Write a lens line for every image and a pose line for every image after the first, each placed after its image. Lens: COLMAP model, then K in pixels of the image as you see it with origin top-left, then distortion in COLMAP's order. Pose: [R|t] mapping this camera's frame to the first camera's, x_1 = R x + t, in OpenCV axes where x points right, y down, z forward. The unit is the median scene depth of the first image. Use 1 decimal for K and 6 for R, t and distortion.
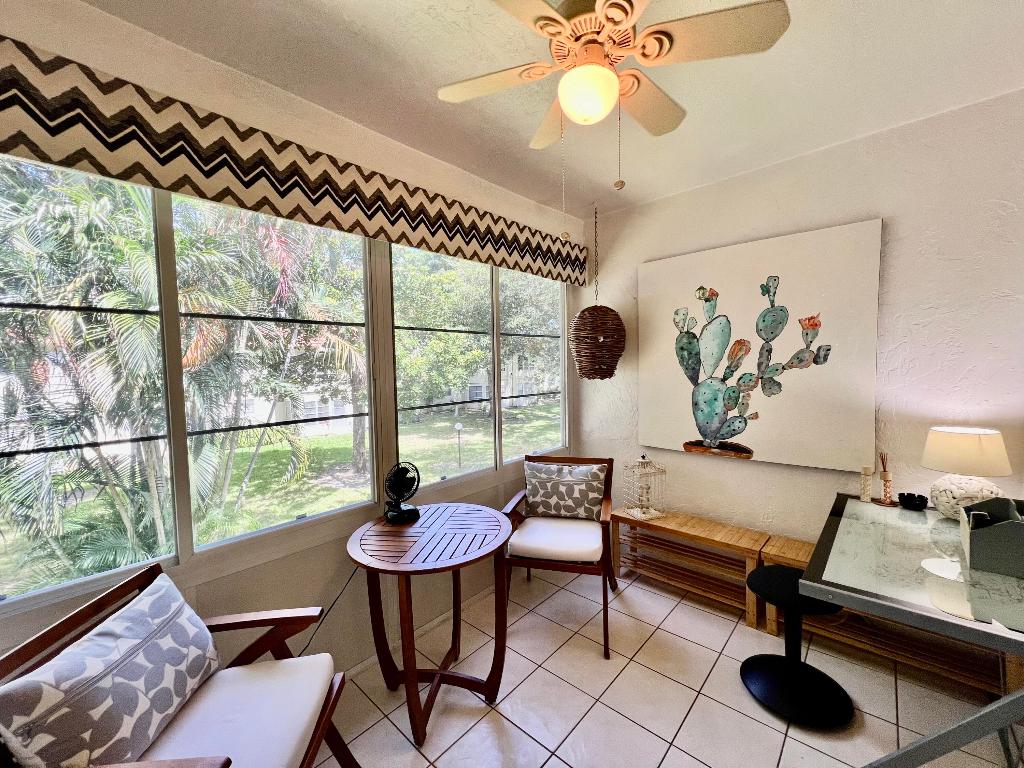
lens RADIAL K [[409.2, 0, 509.2], [0, 409.2, 382.1], [0, 0, 1]] dist [-0.002316, 0.001282]
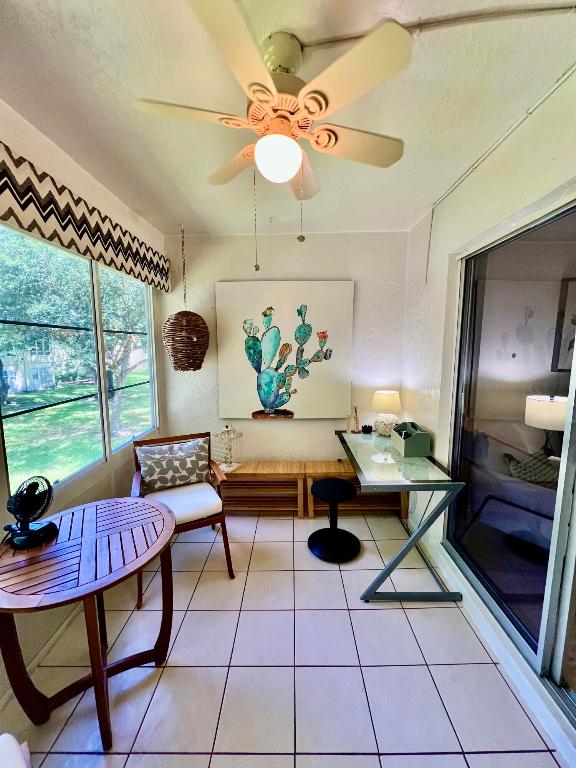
lens RADIAL K [[306.9, 0, 290.7], [0, 306.9, 383.4], [0, 0, 1]] dist [-0.002316, 0.001282]
pose [[0.748575, -0.061106, 0.660229, -0.203956], [0.019563, 0.997346, 0.070127, -0.032963], [-0.662762, -0.039580, 0.747783, 0.107586]]
